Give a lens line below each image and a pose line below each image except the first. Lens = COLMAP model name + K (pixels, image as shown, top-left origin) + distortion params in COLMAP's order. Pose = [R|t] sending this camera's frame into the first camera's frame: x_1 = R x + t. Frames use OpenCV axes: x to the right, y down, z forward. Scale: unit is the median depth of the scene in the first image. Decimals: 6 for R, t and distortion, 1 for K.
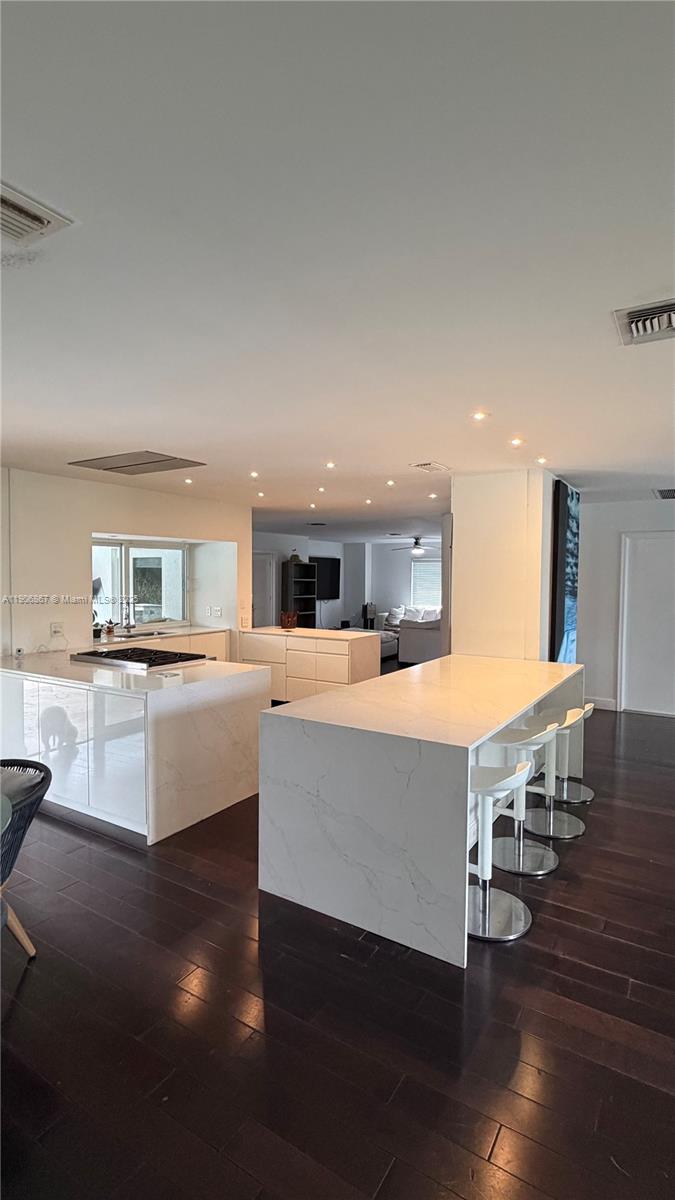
lens RADIAL K [[577.5, 0, 347.8], [0, 577.5, 600.9], [0, 0, 1]] dist [0.001473, 0.000772]
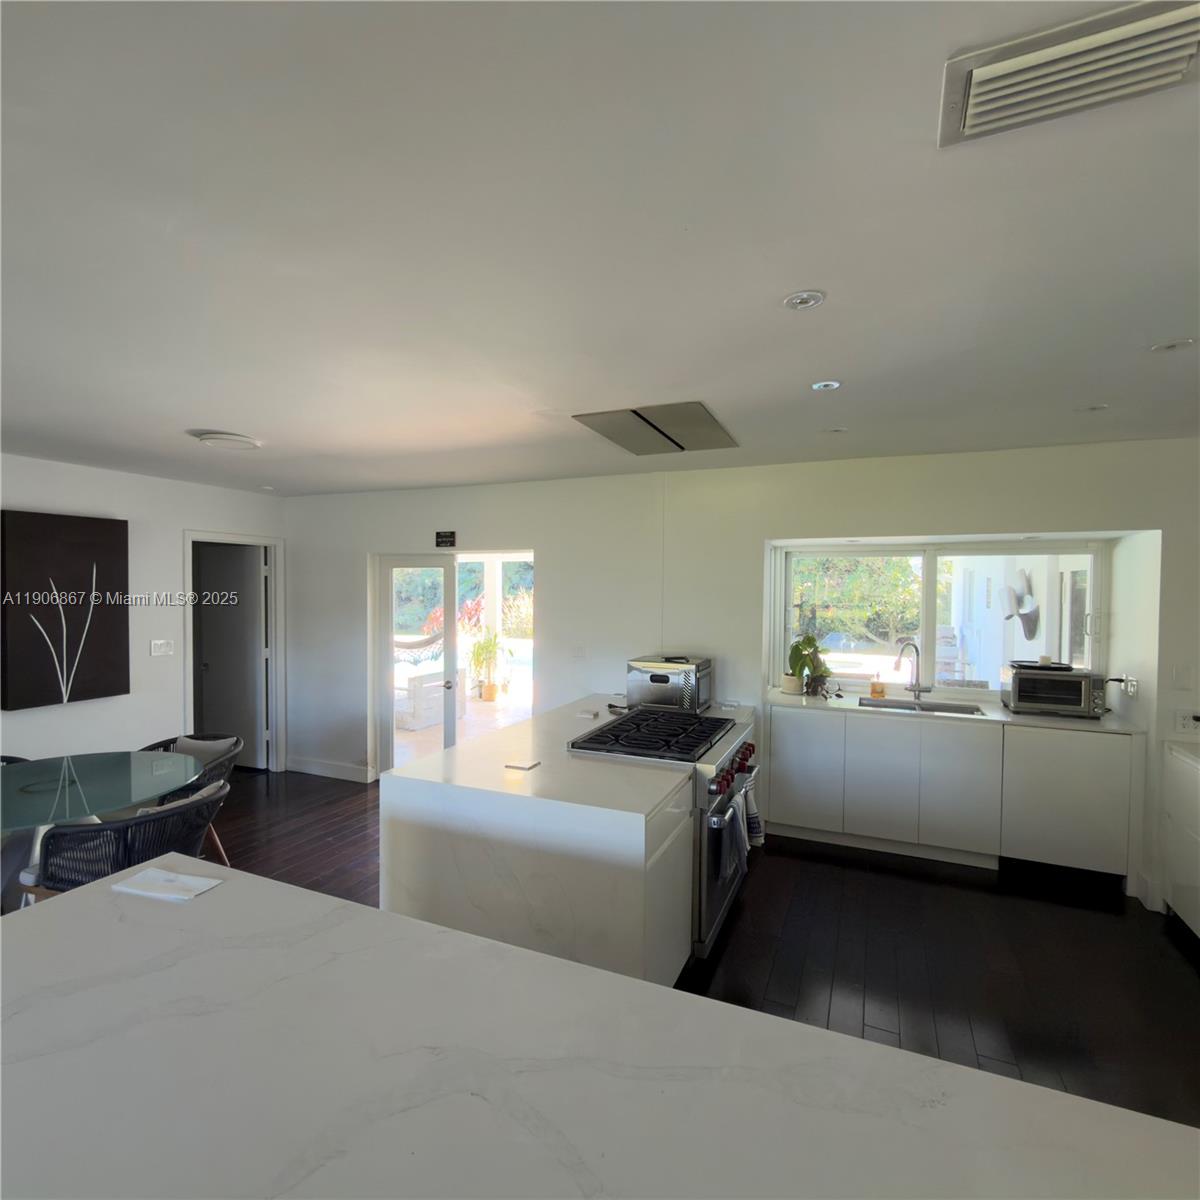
lens RADIAL K [[640.3, 0, 604.7], [0, 640.3, 595.9], [0, 0, 1]] dist [-0.000668, 0.004790]
pose [[0.153596, 0.010828, -0.988074, 0.178685], [-0.052771, 0.998603, 0.002740, -0.028444], [0.986724, 0.051721, 0.153953, 0.456598]]
